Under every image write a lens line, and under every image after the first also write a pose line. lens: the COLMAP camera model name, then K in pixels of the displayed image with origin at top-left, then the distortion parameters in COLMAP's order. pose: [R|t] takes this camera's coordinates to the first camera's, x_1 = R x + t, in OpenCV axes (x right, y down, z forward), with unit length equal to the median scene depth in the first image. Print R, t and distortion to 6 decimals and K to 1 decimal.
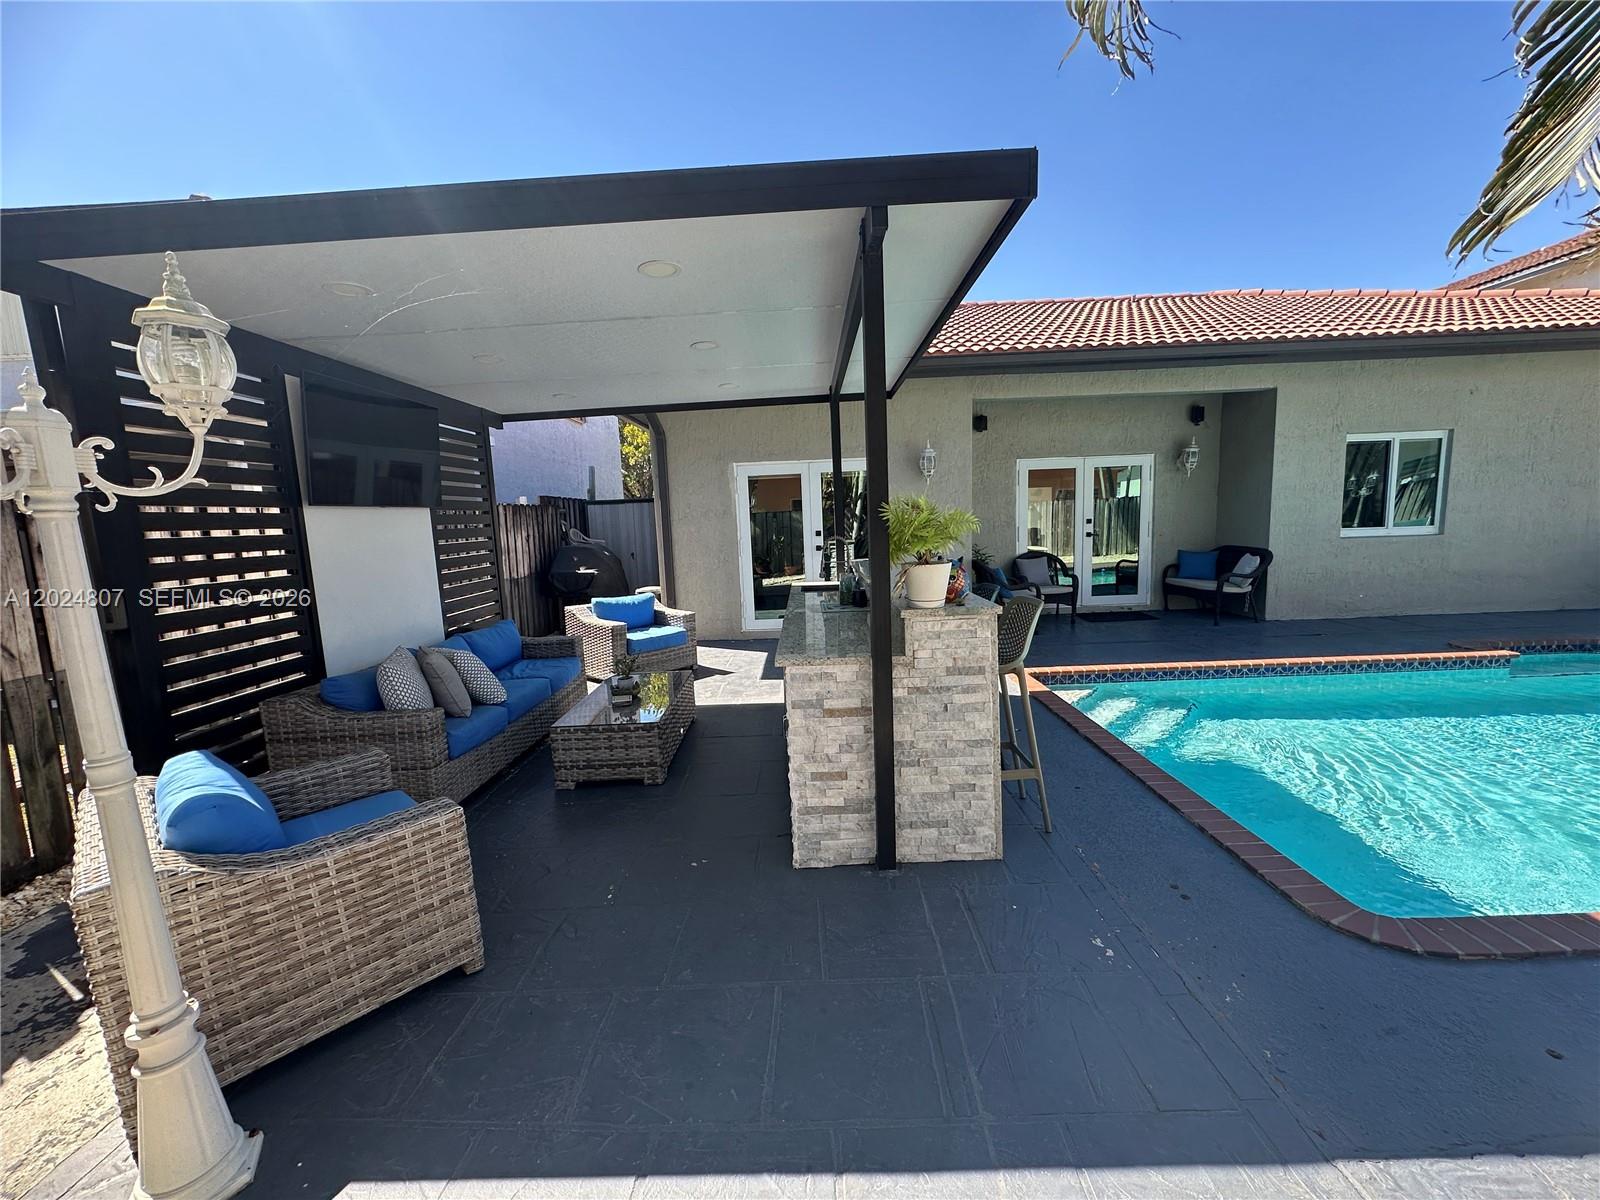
lens RADIAL K [[636.6, 0, 799.4], [0, 636.6, 602.2], [0, 0, 1]] dist [-0.002003, -0.000308]
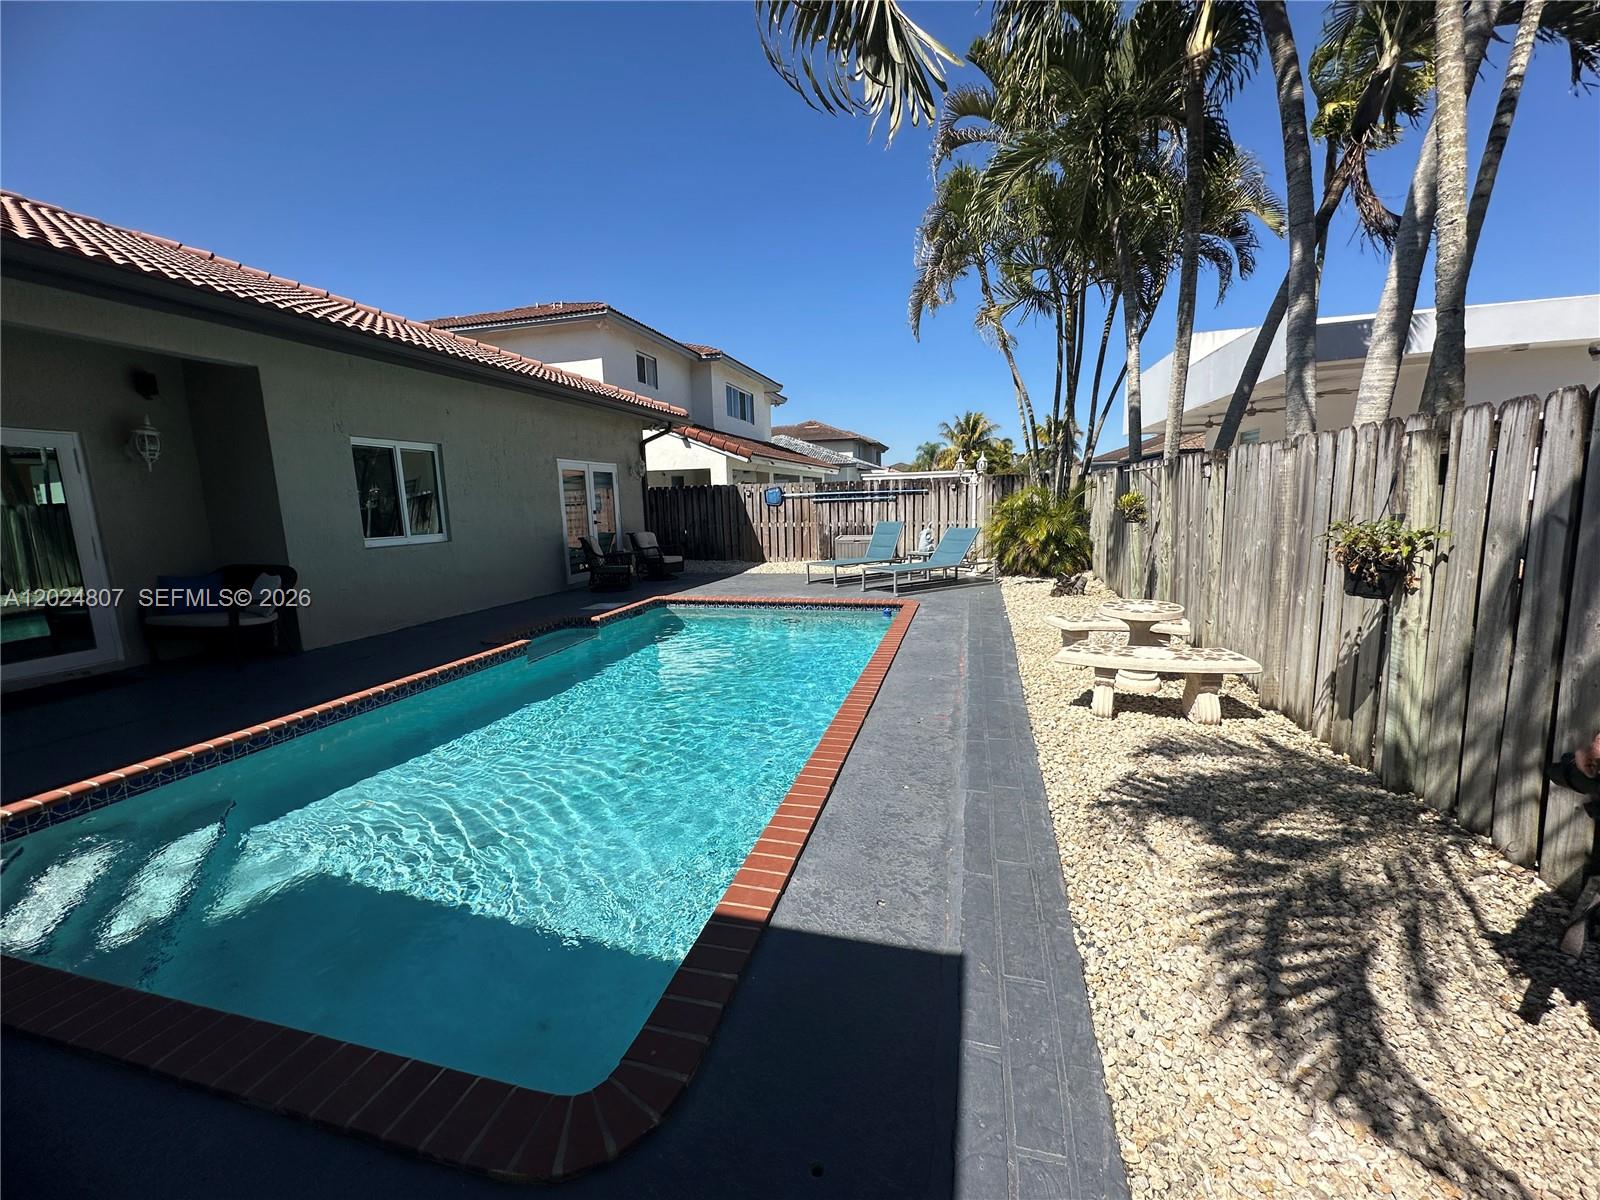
lens RADIAL K [[636.6, 0, 799.4], [0, 636.6, 602.2], [0, 0, 1]] dist [-0.002003, -0.000308]
pose [[0.250510, -0.121776, 0.960425, 0.177610], [0.143740, 0.985740, 0.087493, -0.023184], [-0.957384, 0.116134, 0.264442, 0.257471]]
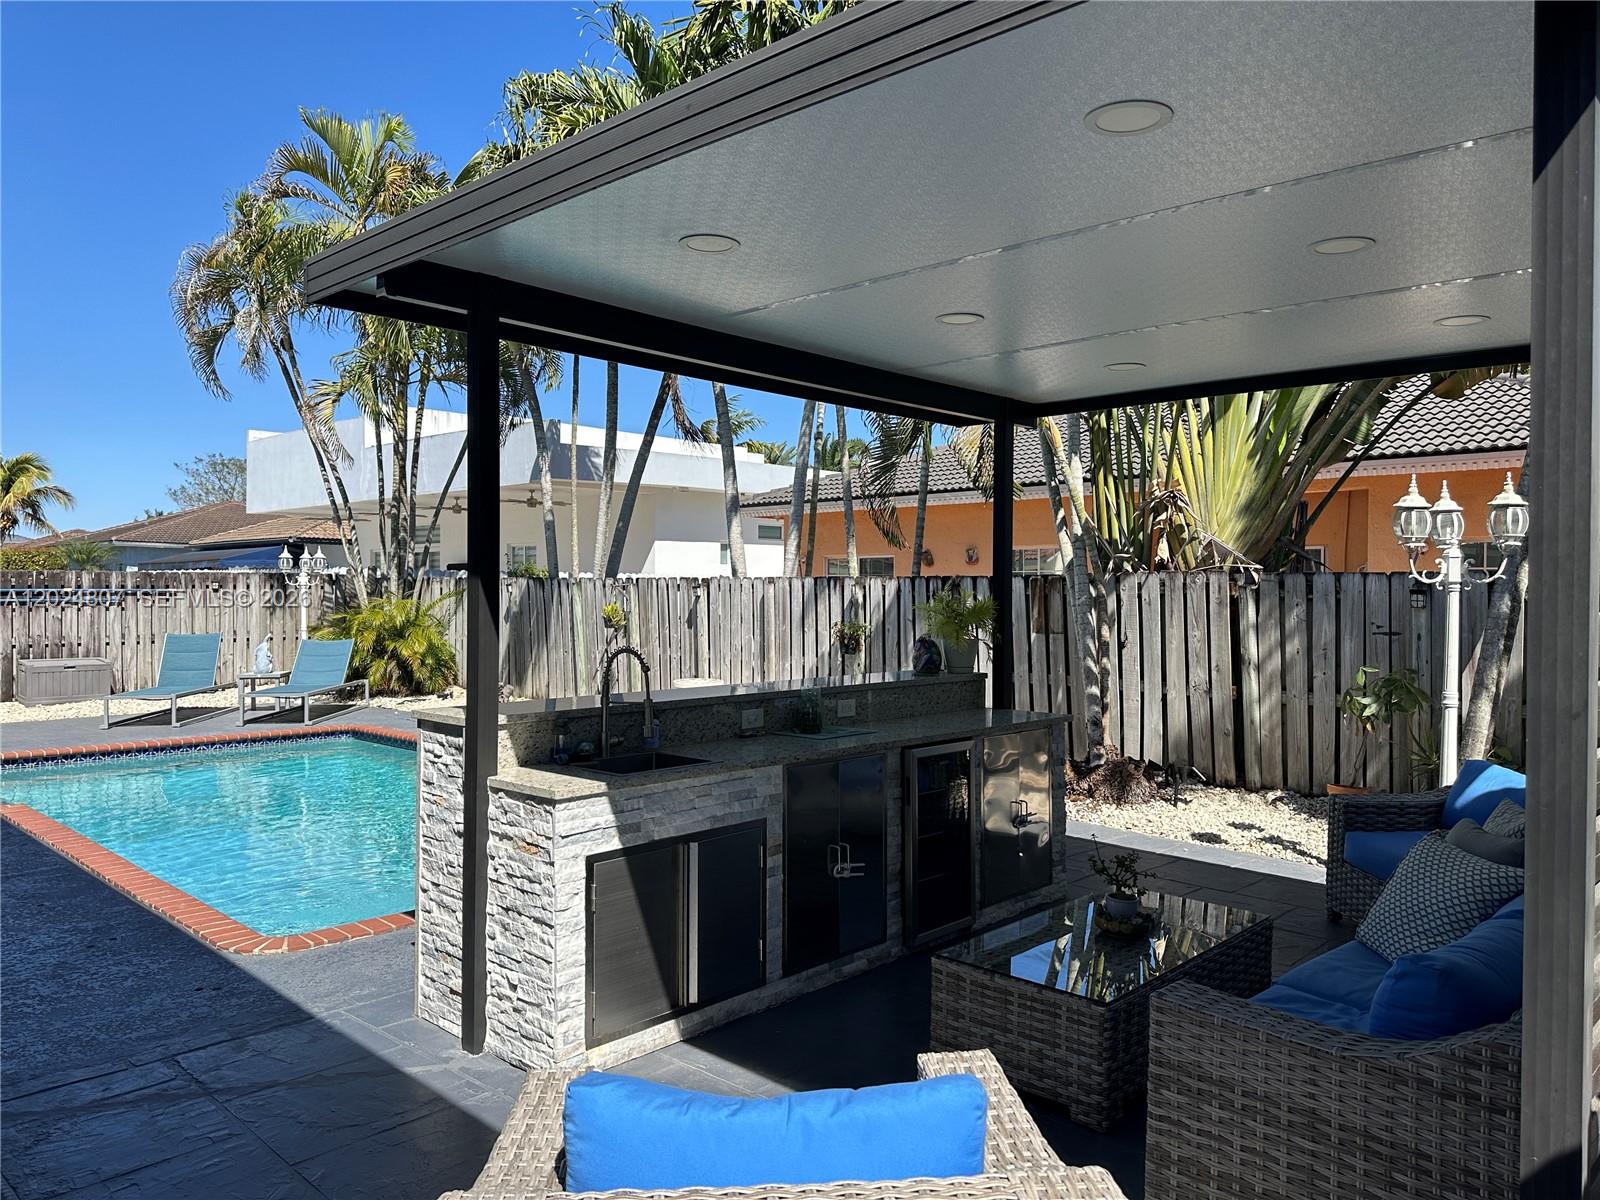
lens RADIAL K [[1115.4, 0, 796.2], [0, 1115.4, 603.2], [0, 0, 1]] dist [0.118578, -0.162711]
pose [[-0.728736, 0.029113, 0.684175, -0.633026], [0.114273, 0.990257, 0.079579, -0.199363], [-0.675193, 0.136175, -0.724963, 1.607812]]
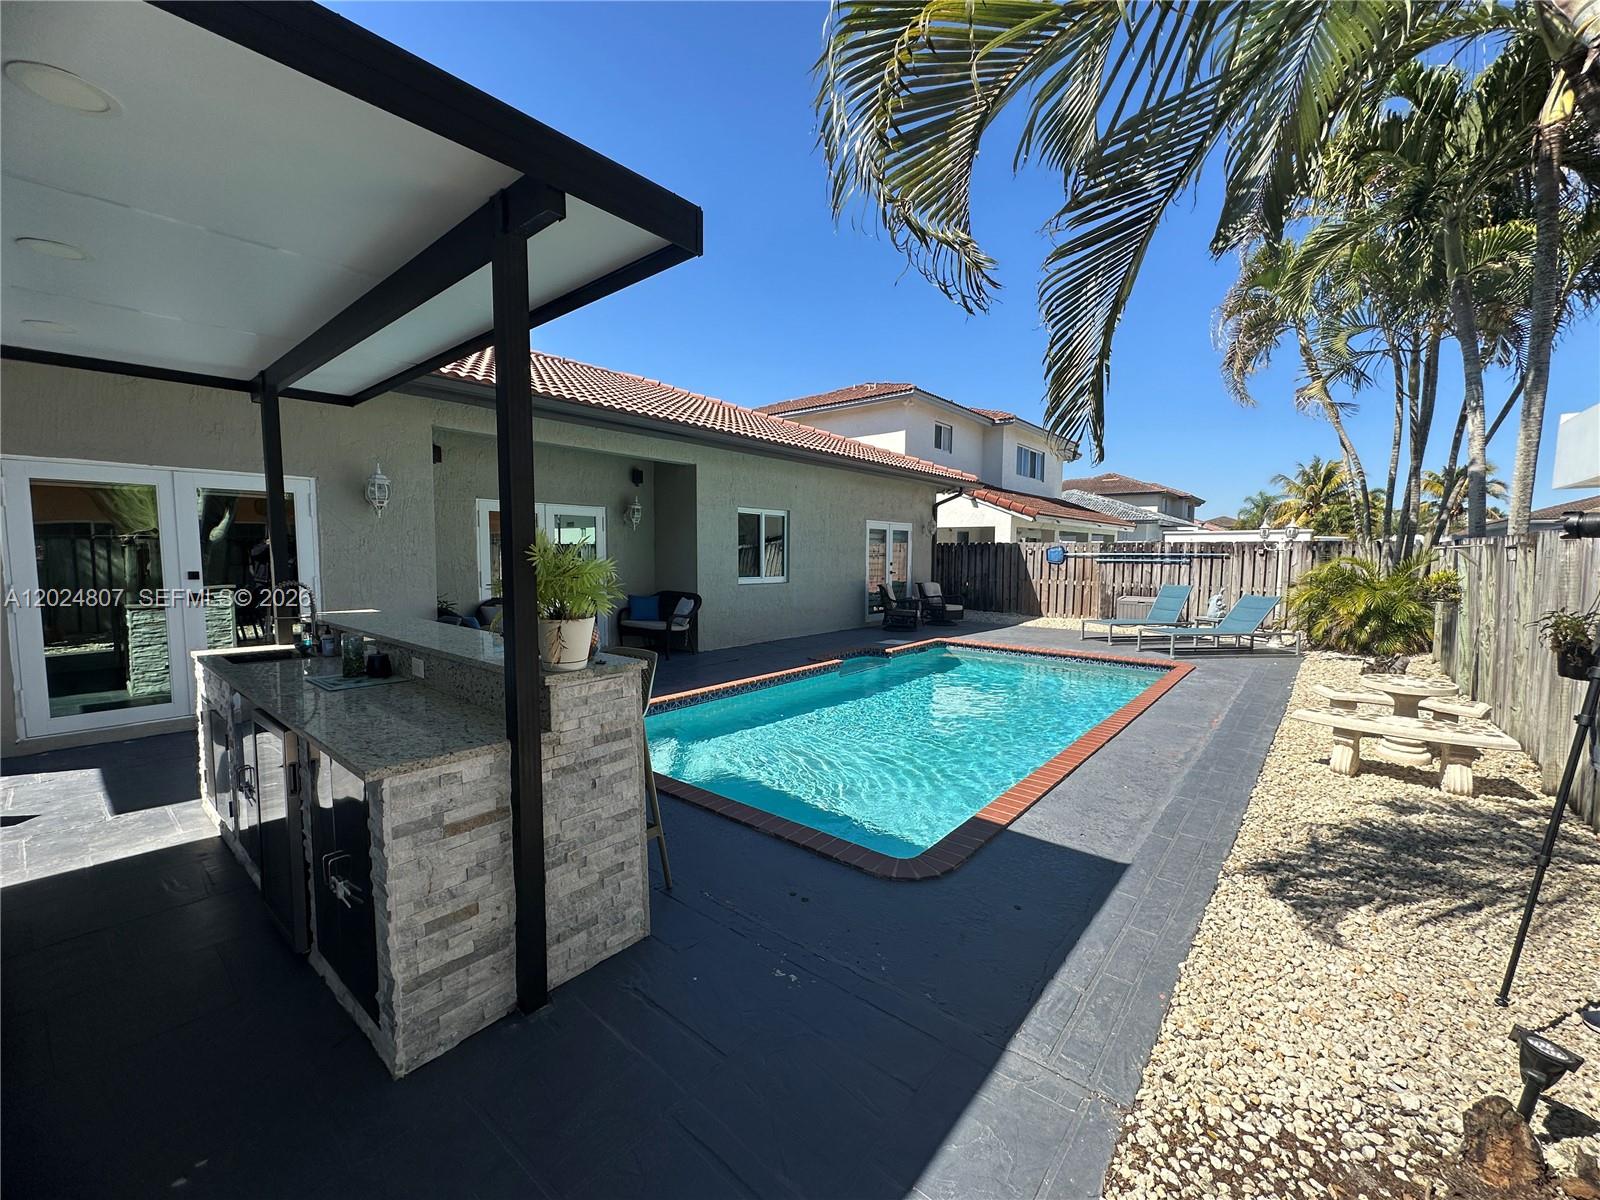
lens RADIAL K [[636.6, 0, 799.4], [0, 636.6, 602.2], [0, 0, 1]] dist [-0.002003, -0.000308]
pose [[0.631820, -0.017474, 0.774918, -0.143236], [0.070657, 0.996882, -0.035130, -0.016411], [-0.771888, 0.076950, 0.631084, 0.122572]]
